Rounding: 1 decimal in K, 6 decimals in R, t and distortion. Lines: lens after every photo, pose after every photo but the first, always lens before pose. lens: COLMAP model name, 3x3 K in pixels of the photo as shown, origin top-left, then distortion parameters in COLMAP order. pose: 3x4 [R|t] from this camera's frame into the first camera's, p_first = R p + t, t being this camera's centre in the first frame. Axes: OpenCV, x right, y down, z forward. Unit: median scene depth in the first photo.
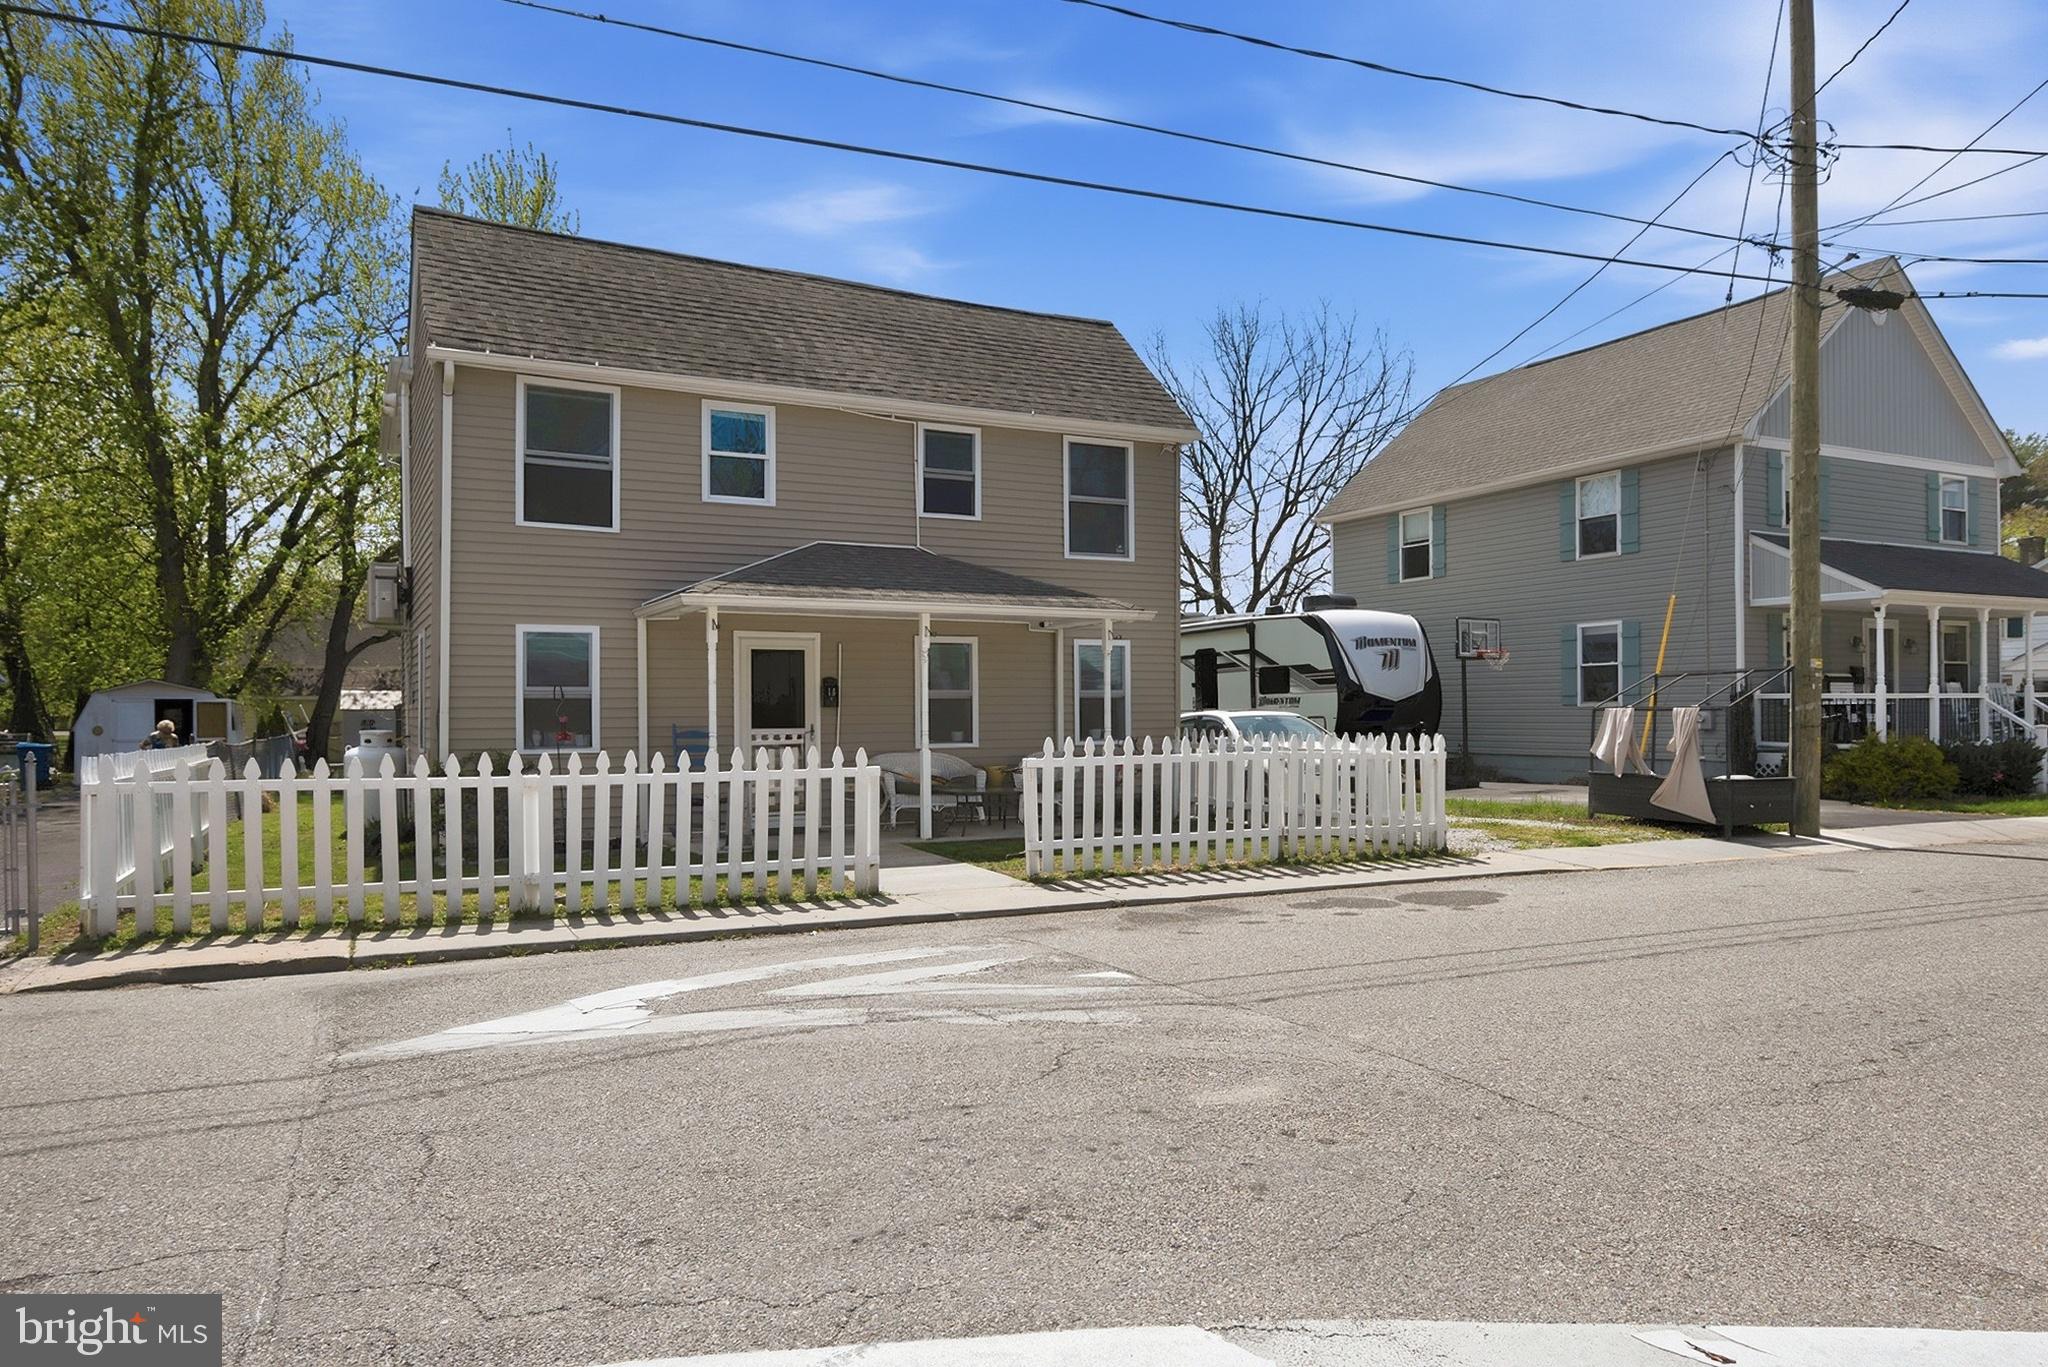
lens RADIAL K [[1334.4, 0, 1002.7], [0, 1334.4, 718.1], [0, 0, 1]] dist [0.000929, -0.025154]
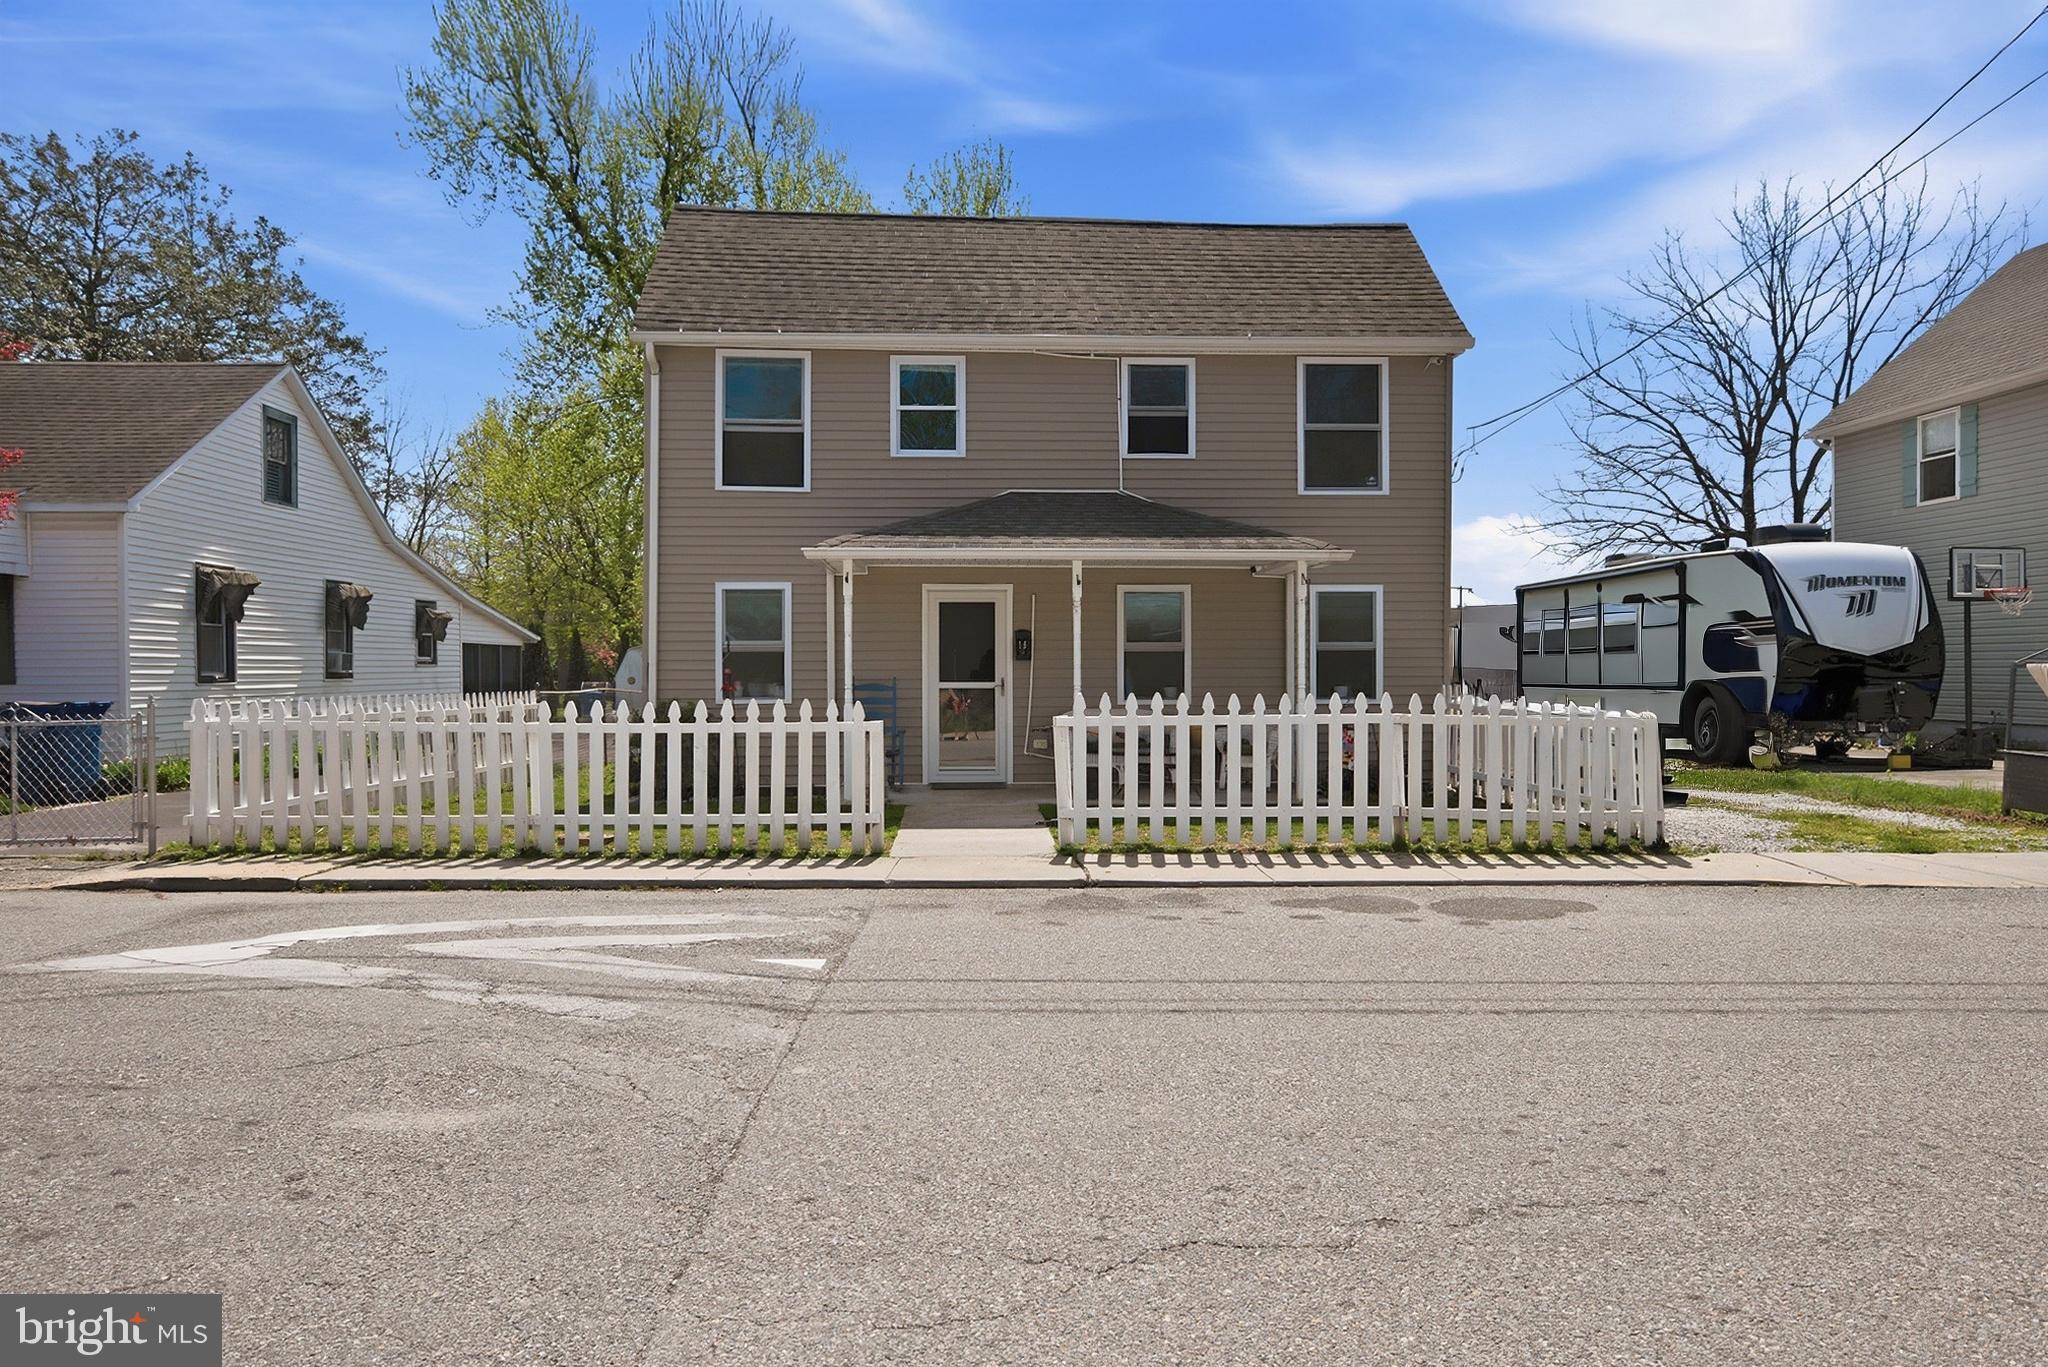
lens RADIAL K [[1311.2, 0, 1024.0], [0, 1311.2, 683.5], [0, 0, 1]] dist [-0.005525, 0.000887]
pose [[0.905556, 0.009106, -0.424130, 0.286048], [-0.005963, 0.999944, 0.008738, 0.000253], [0.424186, -0.005384, 0.905559, 0.140467]]
